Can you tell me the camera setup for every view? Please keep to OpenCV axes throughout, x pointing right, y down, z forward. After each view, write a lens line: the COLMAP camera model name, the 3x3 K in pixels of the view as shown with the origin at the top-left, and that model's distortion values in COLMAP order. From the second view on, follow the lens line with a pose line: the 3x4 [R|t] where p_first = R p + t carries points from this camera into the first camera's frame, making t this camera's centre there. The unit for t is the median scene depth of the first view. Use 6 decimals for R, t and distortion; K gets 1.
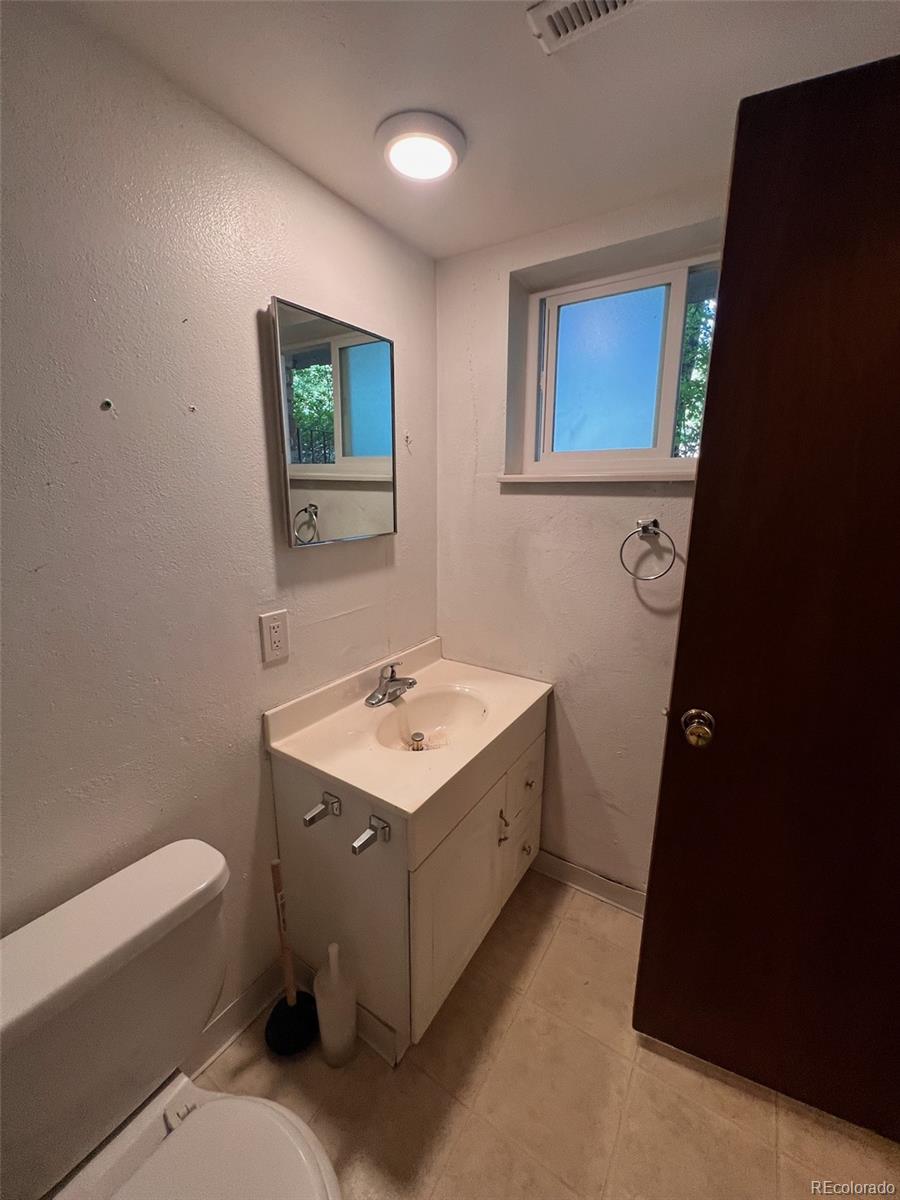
lens RADIAL K [[481.4, 0, 451.2], [0, 481.4, 598.4], [0, 0, 1]] dist [-0.005949, 0.001347]
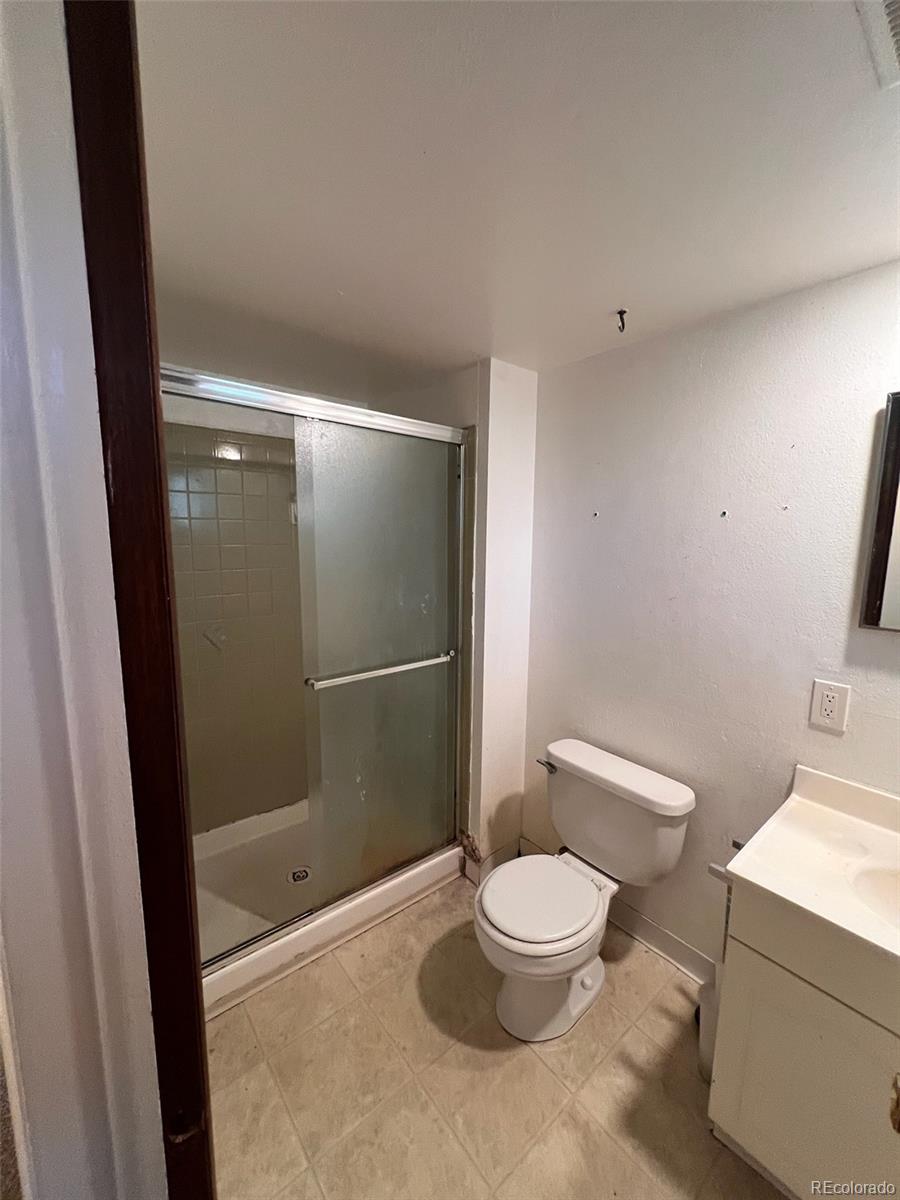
lens RADIAL K [[481.4, 0, 452.2], [0, 481.4, 598.0], [0, 0, 1]] dist [-0.005949, 0.001347]
pose [[-0.303810, 0.125950, -0.944371, 0.863796], [-0.229023, 0.952504, 0.200713, -0.169785], [0.924796, 0.277261, -0.260535, 0.451480]]
